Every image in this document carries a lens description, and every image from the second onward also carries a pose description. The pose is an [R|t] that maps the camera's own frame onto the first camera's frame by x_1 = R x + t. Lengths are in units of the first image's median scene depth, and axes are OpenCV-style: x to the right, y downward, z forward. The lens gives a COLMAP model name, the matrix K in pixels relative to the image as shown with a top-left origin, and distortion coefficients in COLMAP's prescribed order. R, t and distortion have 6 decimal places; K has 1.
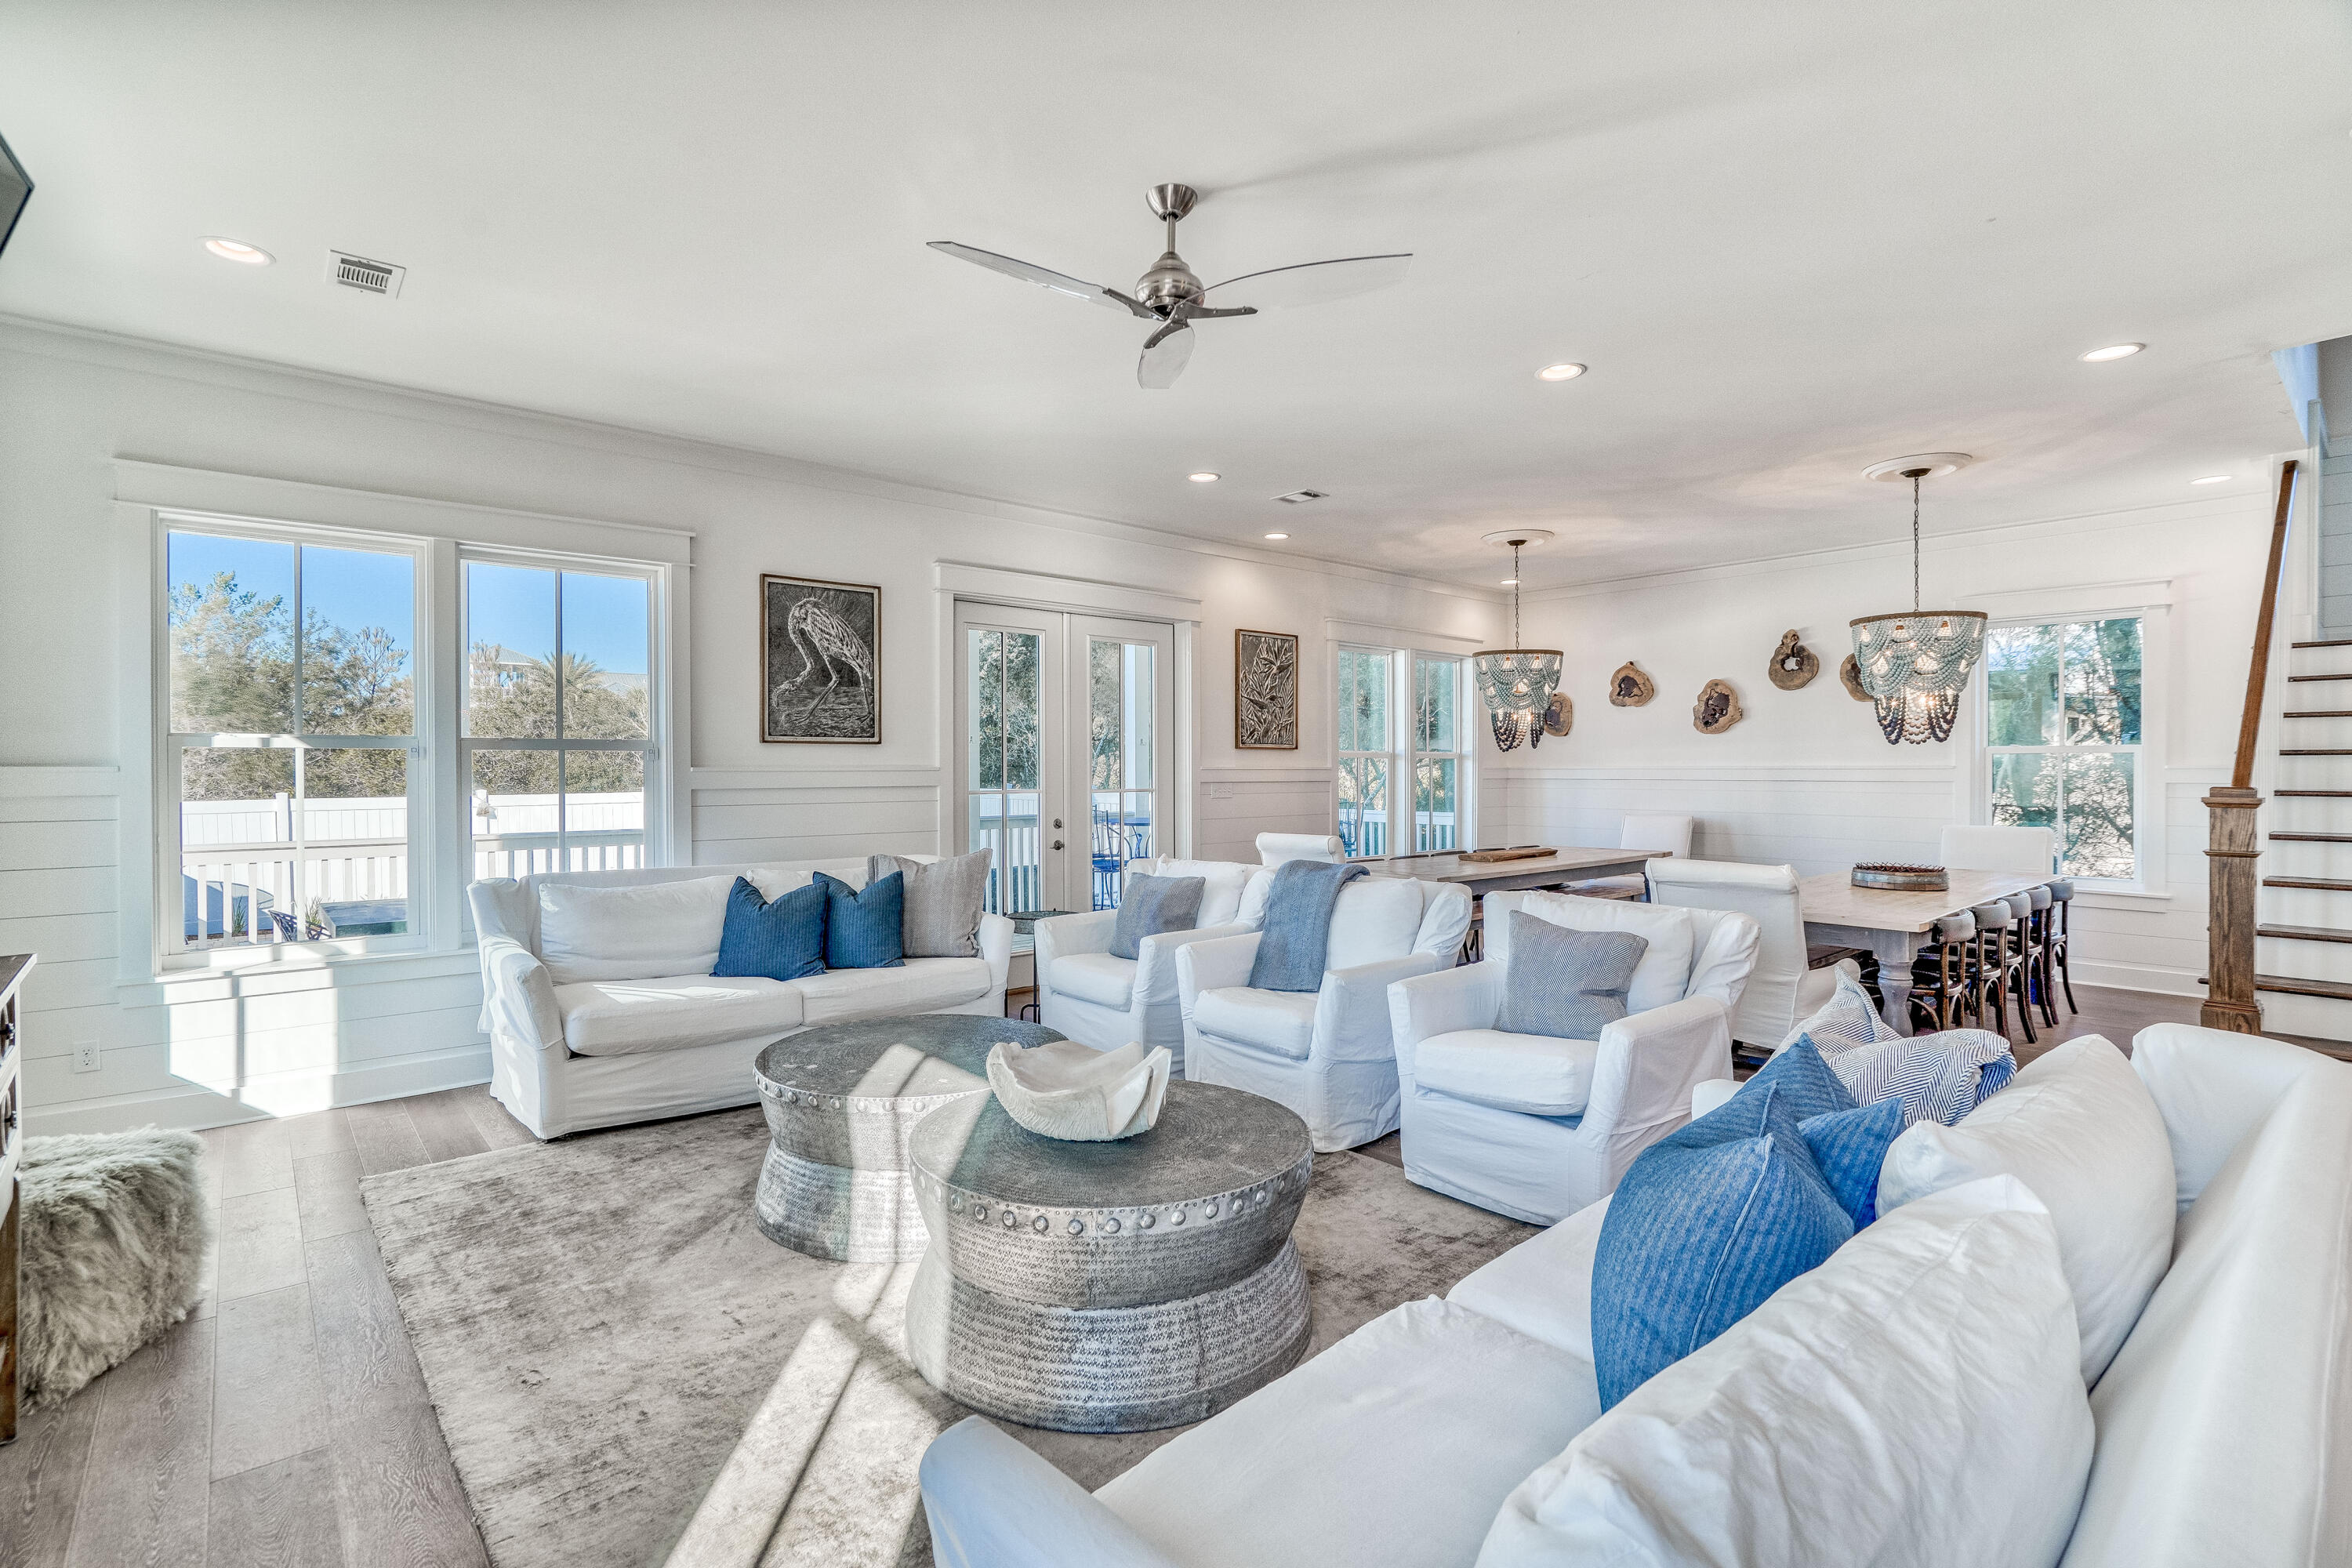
lens RADIAL K [[1113.7, 0, 1165.0], [0, 1113.7, 780.7], [0, 0, 1]] dist [-0.003468, 0.001502]
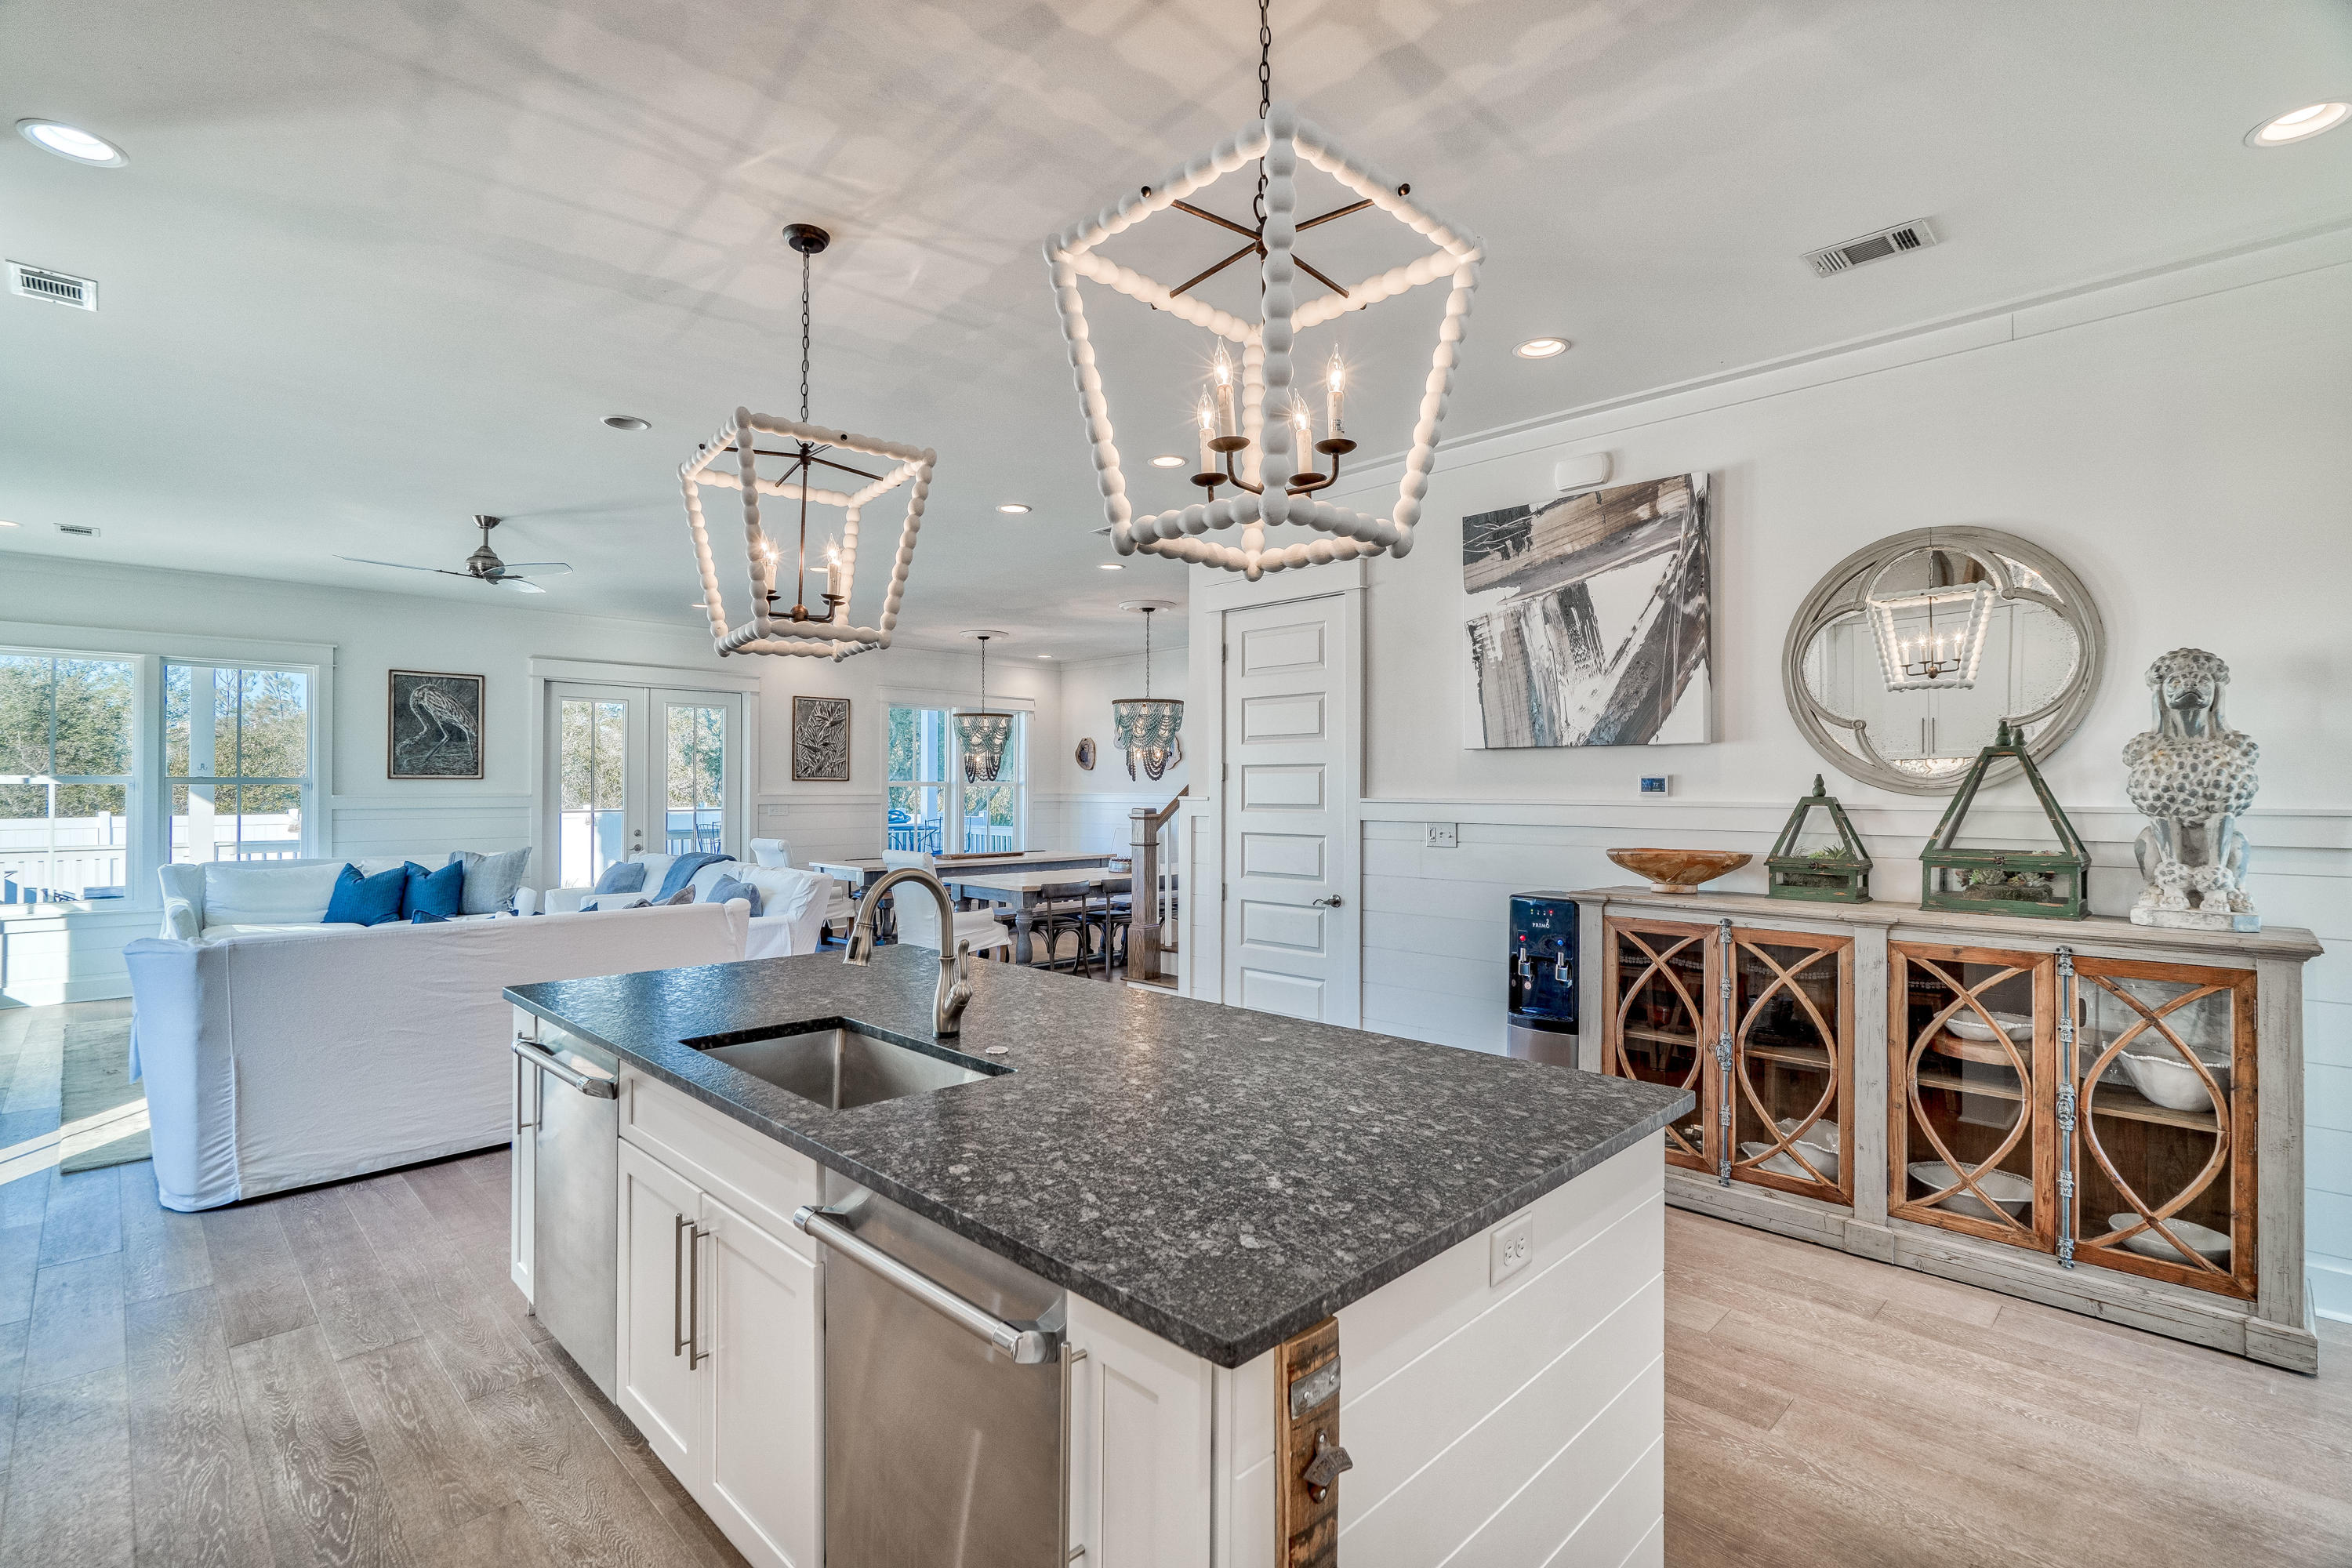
lens RADIAL K [[1113.7, 0, 1188.5], [0, 1113.7, 782.1], [0, 0, 1]] dist [-0.003468, 0.001502]
pose [[0.996953, 0.001259, 0.077999, 0.633929], [-0.000025, 0.999875, -0.015817, -0.005550], [-0.078010, 0.015766, 0.996828, -0.631390]]
